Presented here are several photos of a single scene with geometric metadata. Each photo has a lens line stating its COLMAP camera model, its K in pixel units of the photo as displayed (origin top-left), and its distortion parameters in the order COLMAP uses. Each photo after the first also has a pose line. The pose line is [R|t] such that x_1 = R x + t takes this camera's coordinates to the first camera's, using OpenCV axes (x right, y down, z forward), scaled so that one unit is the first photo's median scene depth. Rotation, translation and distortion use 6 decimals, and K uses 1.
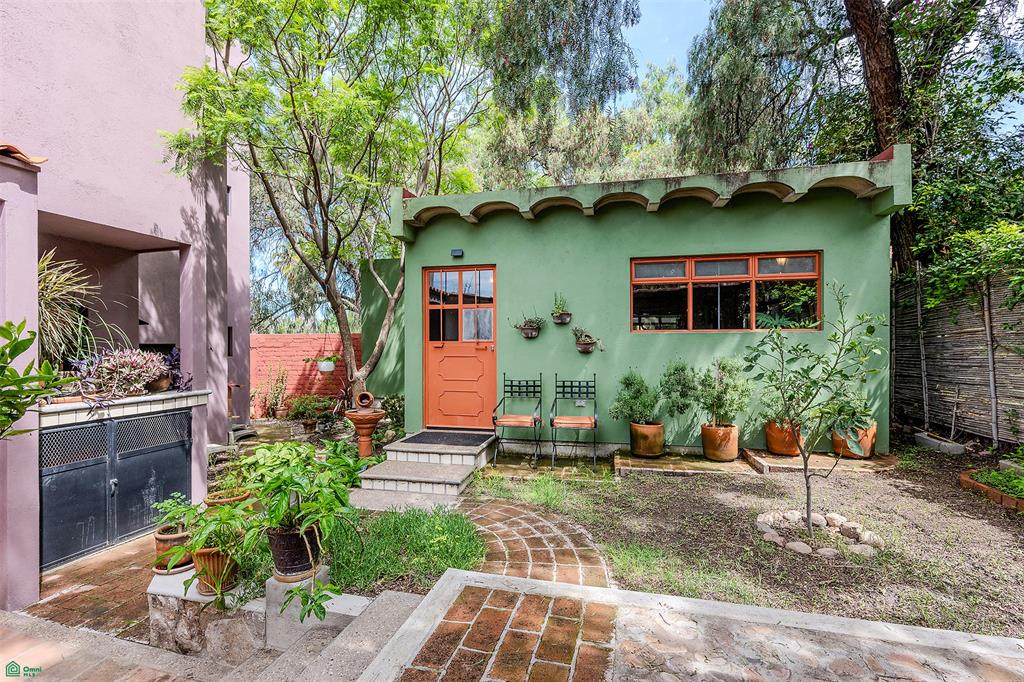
lens RADIAL K [[430.1, 0, 512.0], [0, 430.1, 341.0], [0, 0, 1]] dist [-0.000131, 0.000171]
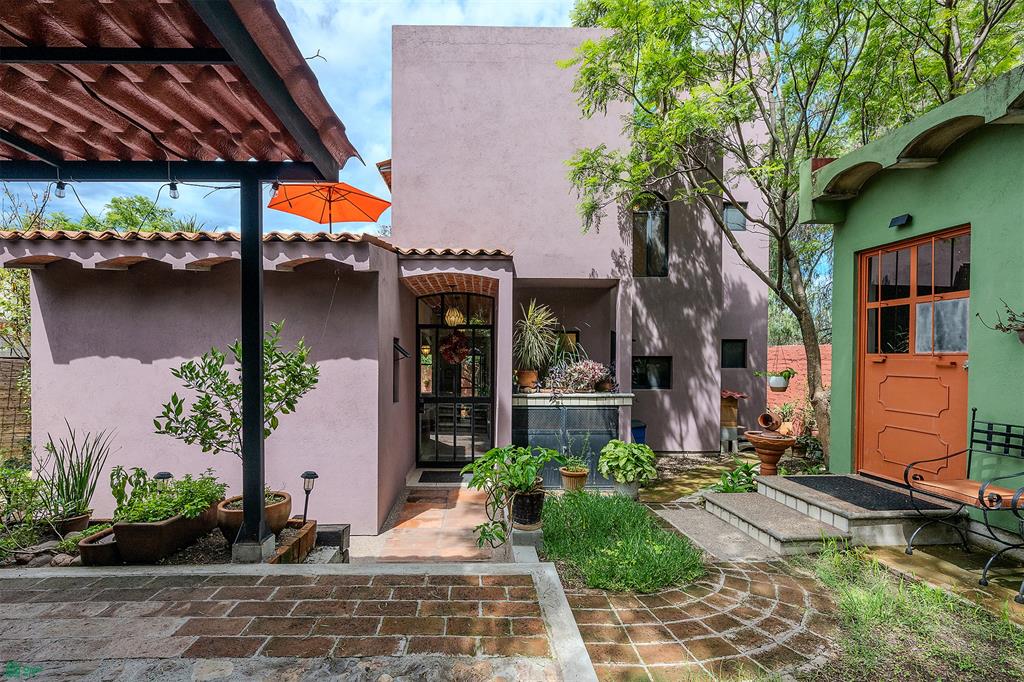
lens RADIAL K [[459.5, 0, 509.0], [0, 459.5, 358.5], [0, 0, 1]] dist [-0.000323, -0.000024]
pose [[0.317097, 0.005384, -0.948378, 0.409905], [0.002121, 0.999977, 0.006386, 0.002252], [0.948391, -0.004037, 0.317079, 0.235898]]
